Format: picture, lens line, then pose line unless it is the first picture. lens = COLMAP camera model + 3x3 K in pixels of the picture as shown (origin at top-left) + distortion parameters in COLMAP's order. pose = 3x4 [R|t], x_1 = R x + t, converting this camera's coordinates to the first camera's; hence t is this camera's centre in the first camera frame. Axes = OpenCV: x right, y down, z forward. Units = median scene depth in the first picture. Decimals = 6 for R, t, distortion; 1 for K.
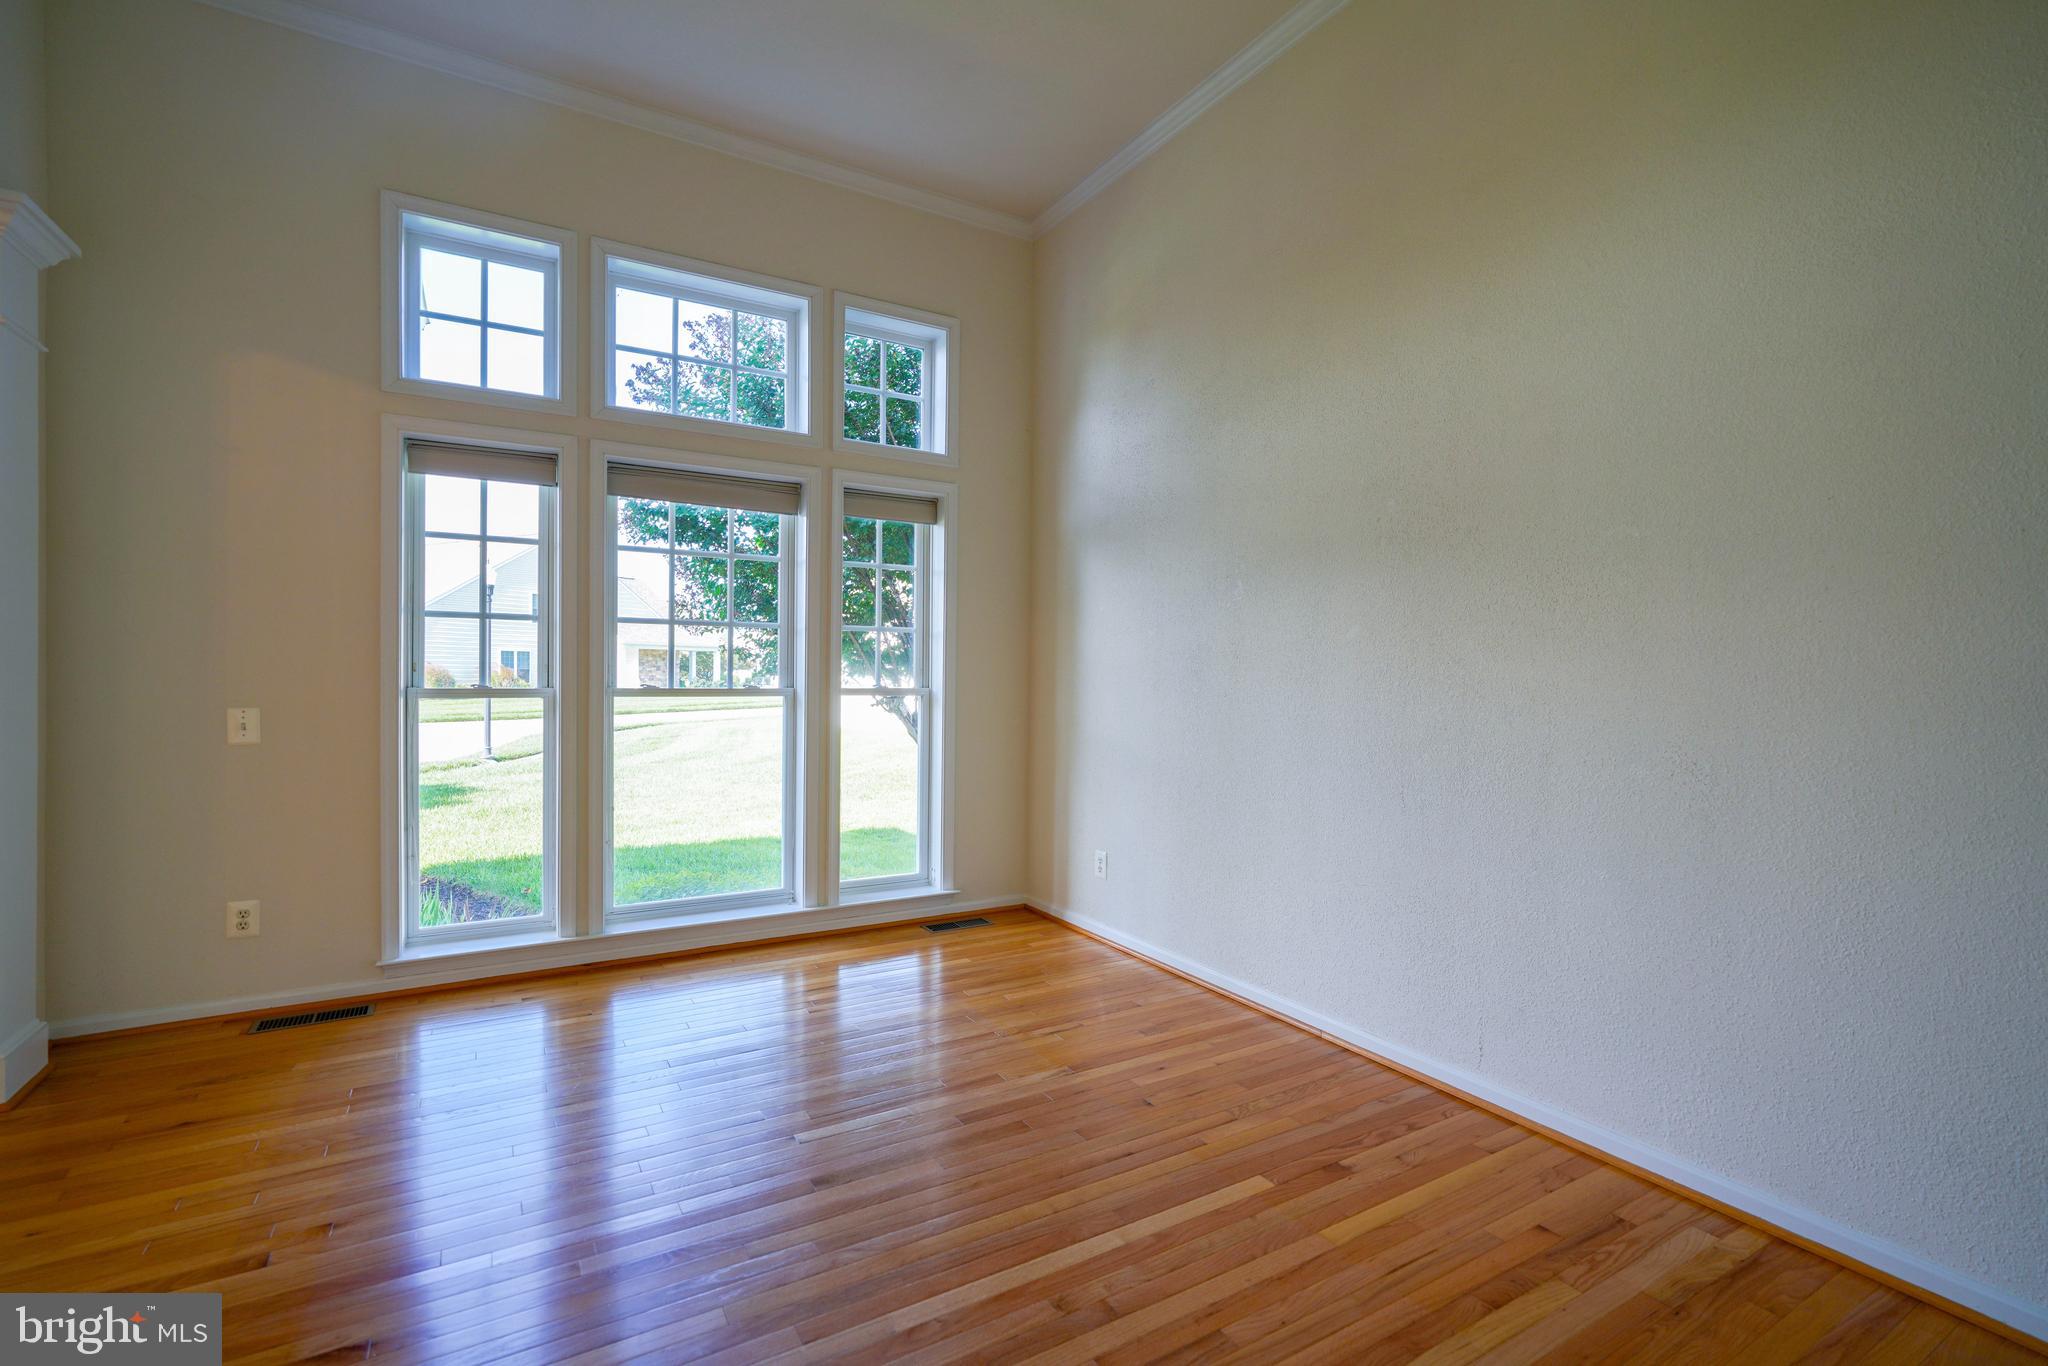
lens RADIAL K [[920.4, 0, 1028.1], [0, 920.4, 685.7], [0, 0, 1]] dist [-0.009967, 0.003987]
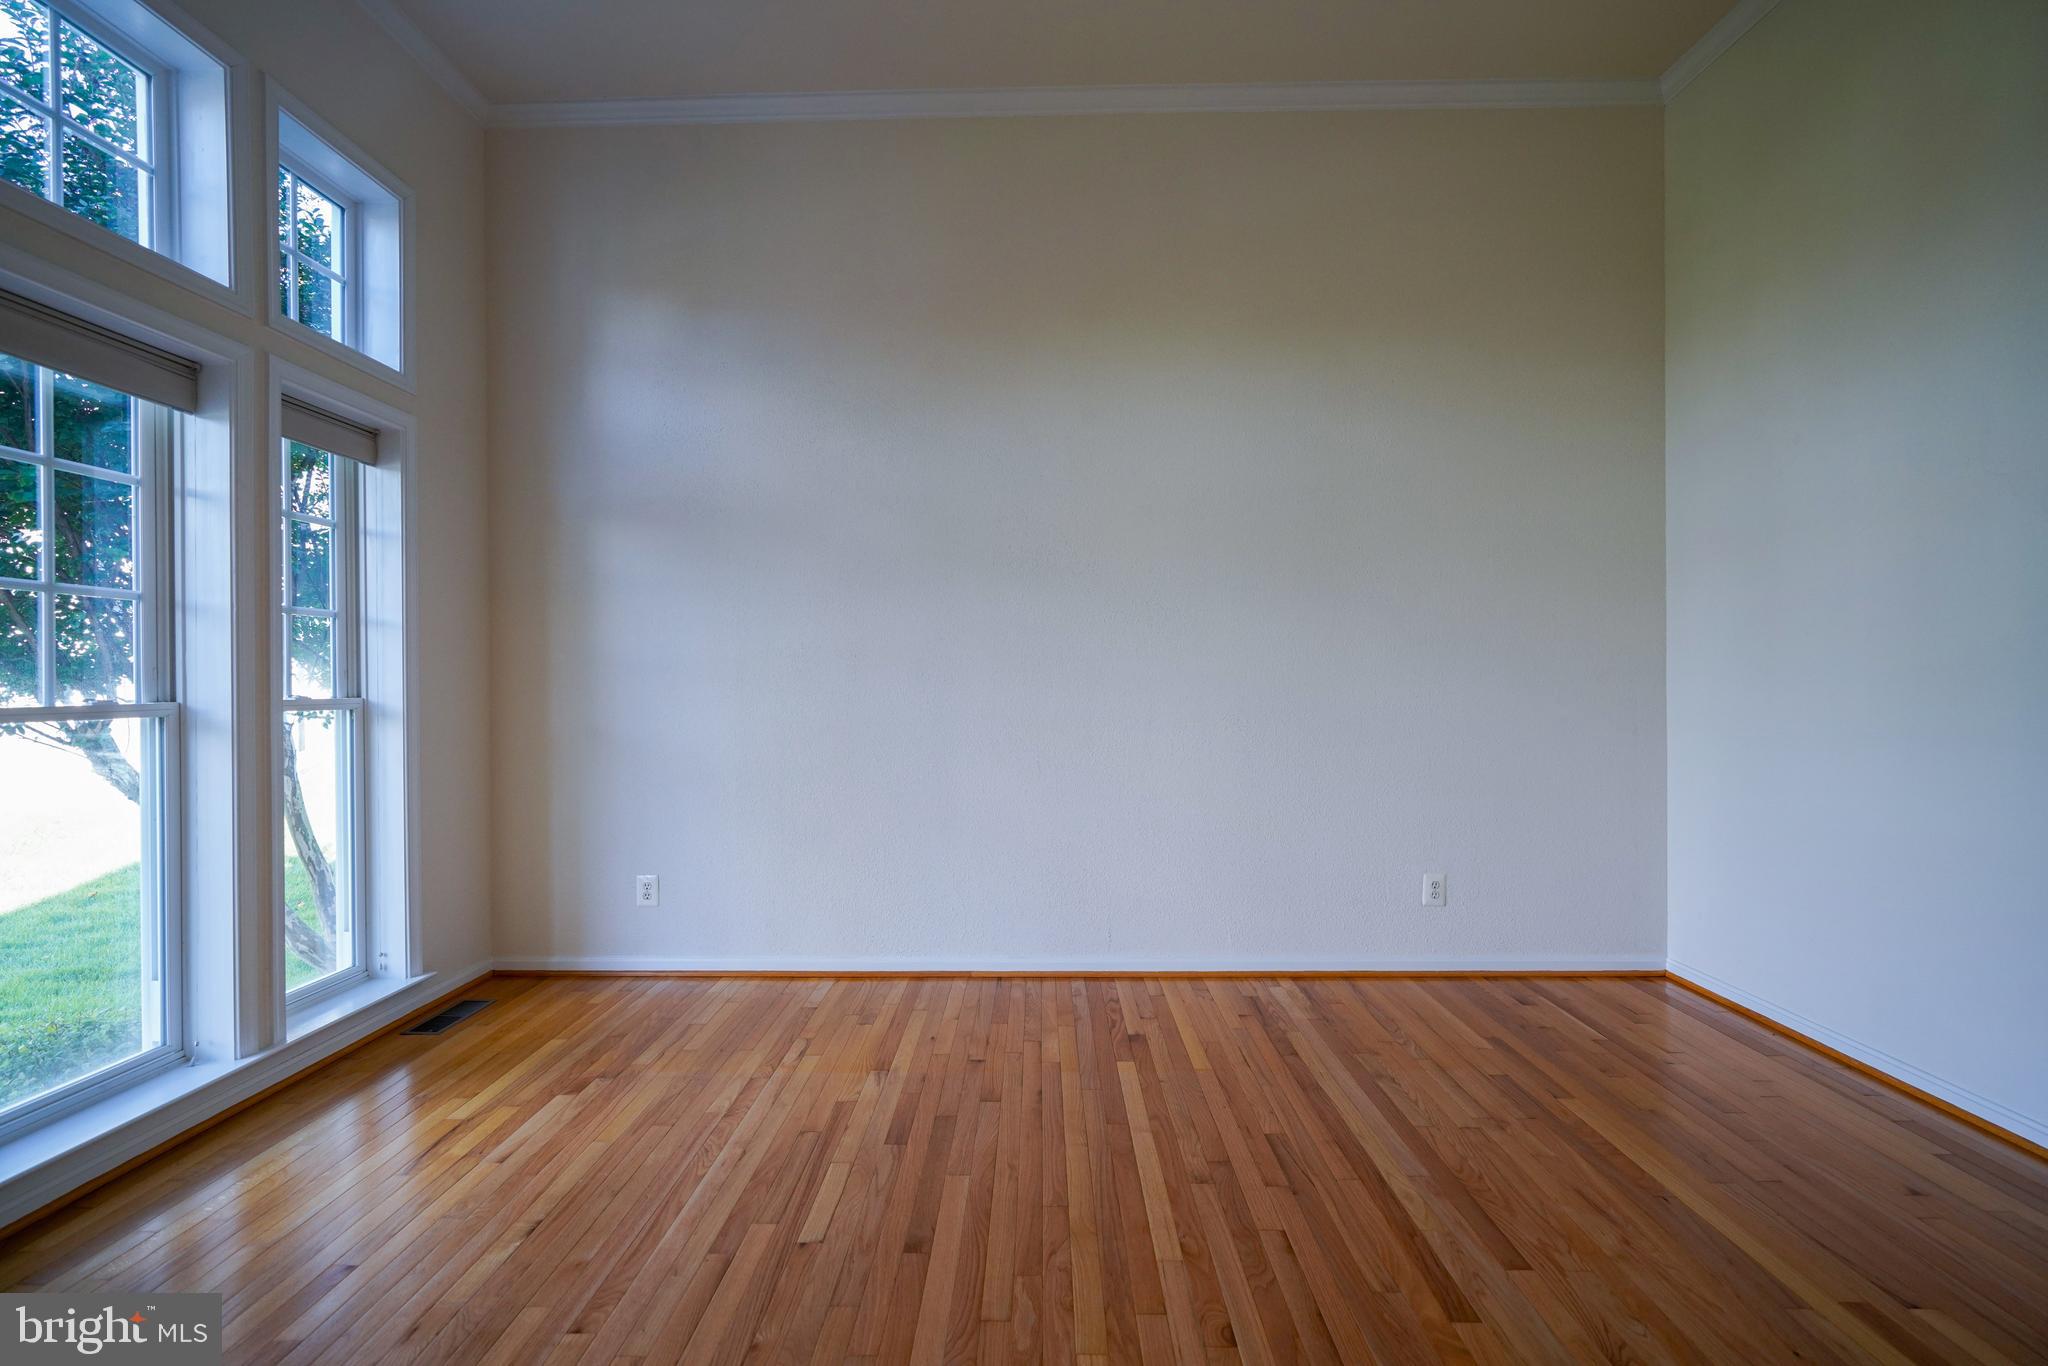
lens RADIAL K [[920.4, 0, 1019.1], [0, 920.4, 679.9], [0, 0, 1]] dist [-0.009967, 0.003987]
pose [[0.536134, -0.016012, 0.843981, -0.470728], [0.029063, 0.999577, 0.000503, 0.003614], [-0.843632, 0.024259, 0.536373, 0.229083]]
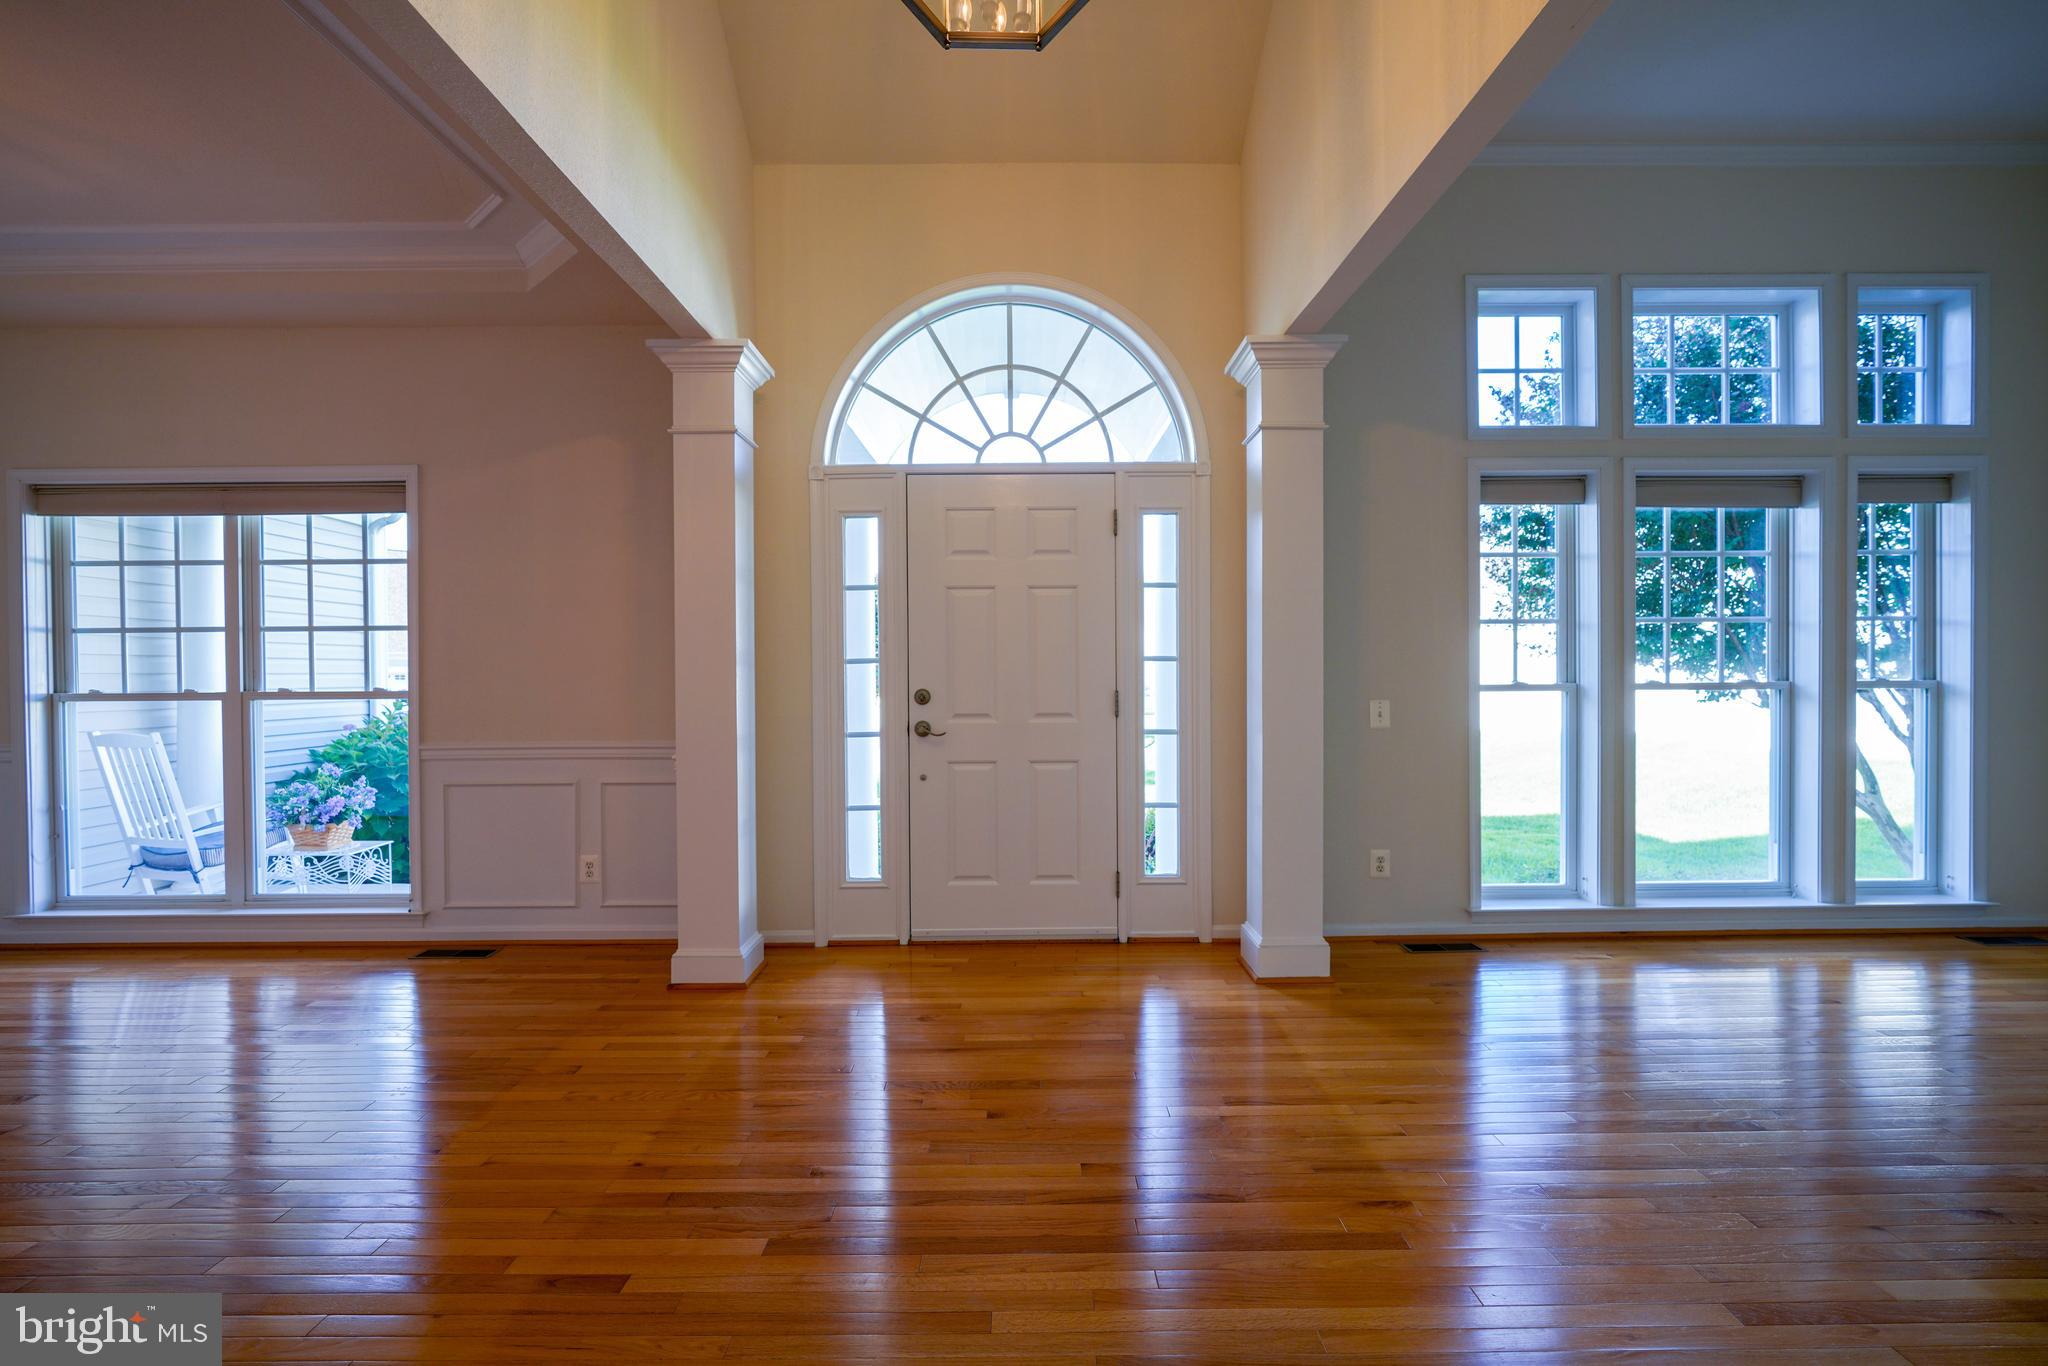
lens RADIAL K [[920.4, 0, 1027.7], [0, 920.4, 684.3], [0, 0, 1]] dist [-0.009967, 0.003987]
pose [[0.862677, -0.009906, -0.505658, -0.474520], [0.010157, 0.999946, -0.002261, -0.000140], [0.505653, -0.003185, 0.862731, -0.279373]]
